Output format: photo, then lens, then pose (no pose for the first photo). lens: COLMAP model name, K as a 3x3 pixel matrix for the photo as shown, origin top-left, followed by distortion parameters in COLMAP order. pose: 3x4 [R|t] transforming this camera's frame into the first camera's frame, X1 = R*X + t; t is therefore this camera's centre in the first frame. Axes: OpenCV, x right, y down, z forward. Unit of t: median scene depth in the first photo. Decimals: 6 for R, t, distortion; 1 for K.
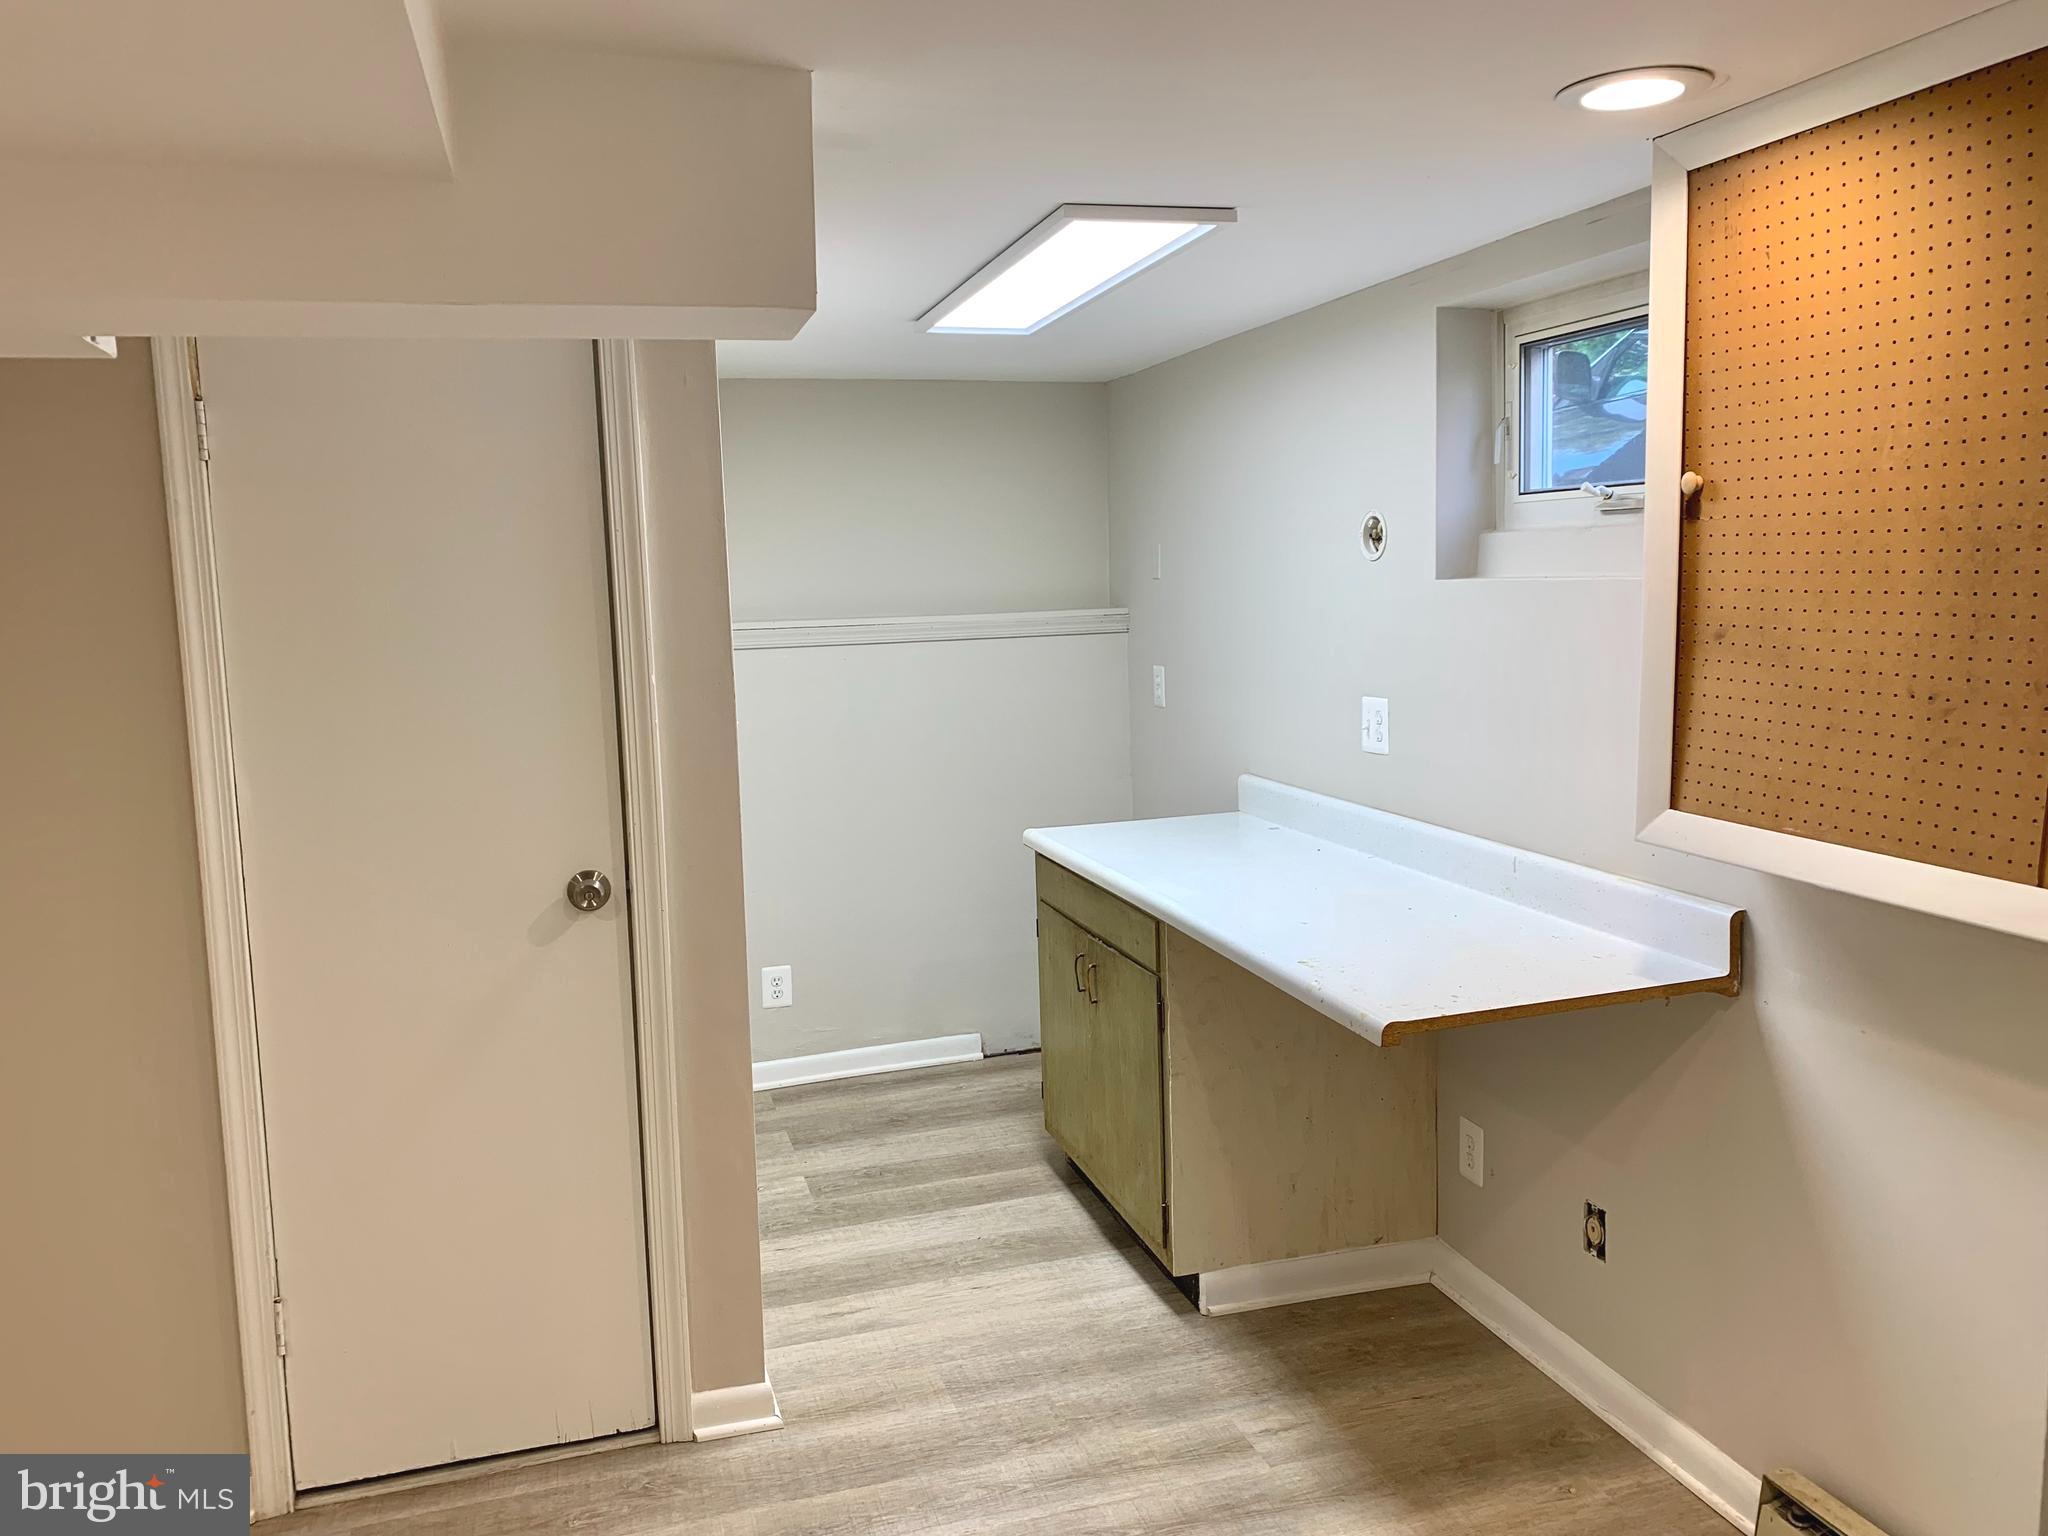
lens RADIAL K [[1563.8, 0, 1017.7], [0, 1563.8, 758.1], [0, 0, 1]] dist [0.036808, -0.042639]
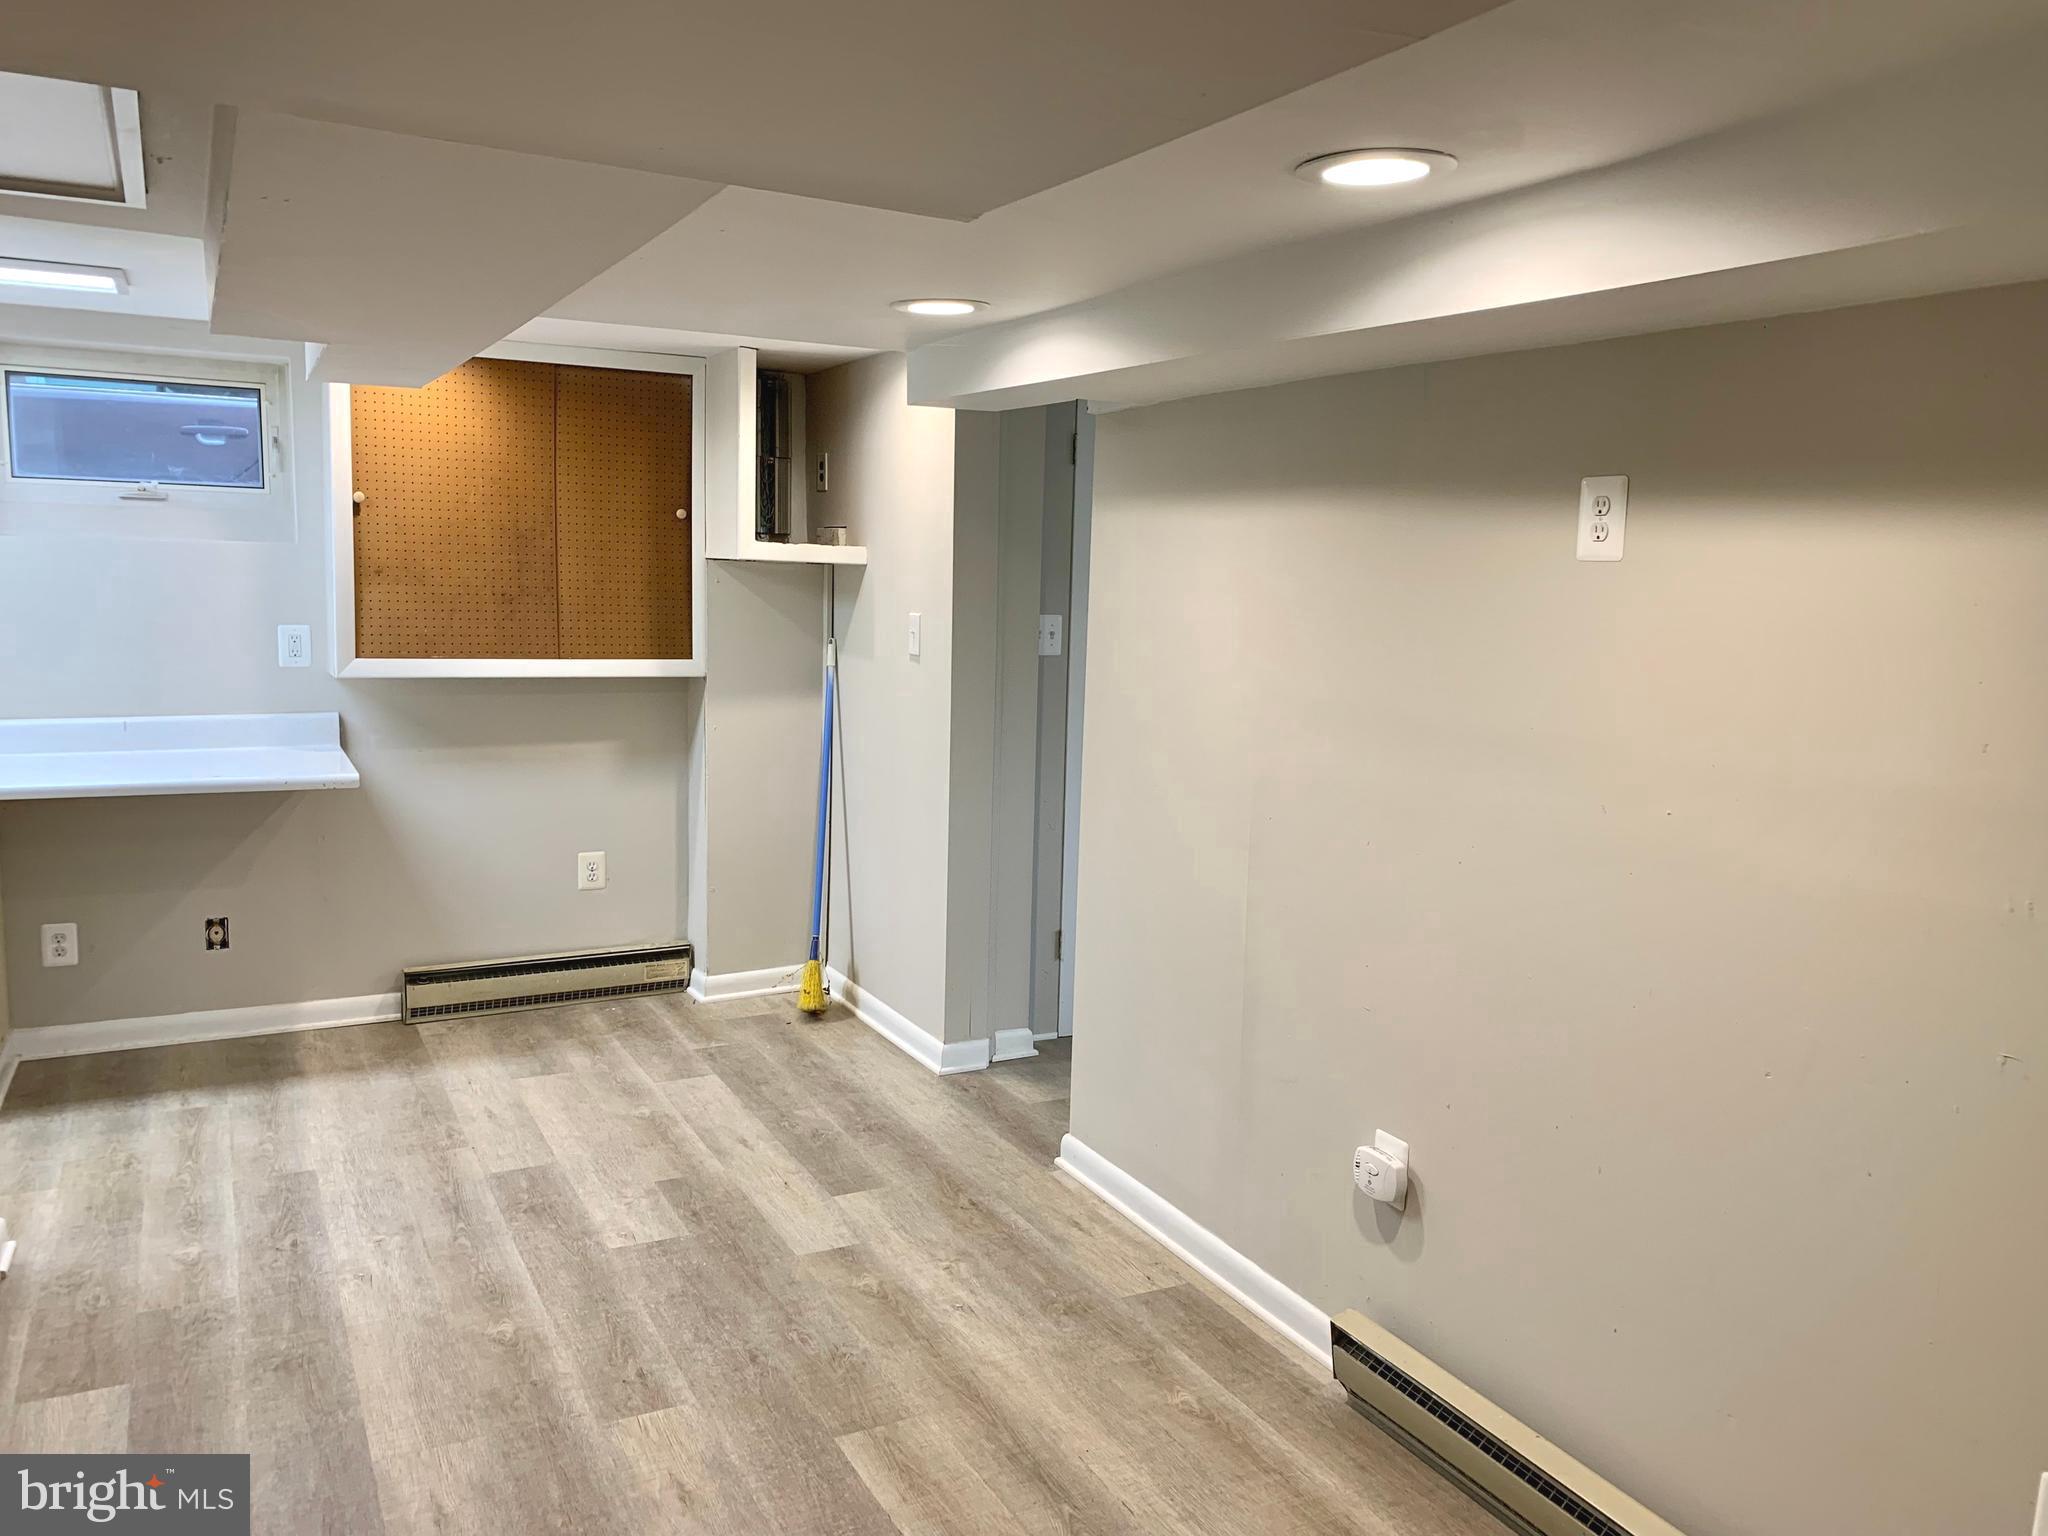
lens RADIAL K [[1563.8, 0, 1019.7], [0, 1563.8, 763.5], [0, 0, 1]] dist [0.036808, -0.042639]
pose [[-0.188487, -0.100162, 0.976955, -1.883236], [0.099371, 0.987735, 0.120440, 0.008112], [-0.977035, 0.119783, -0.176221, 0.591217]]
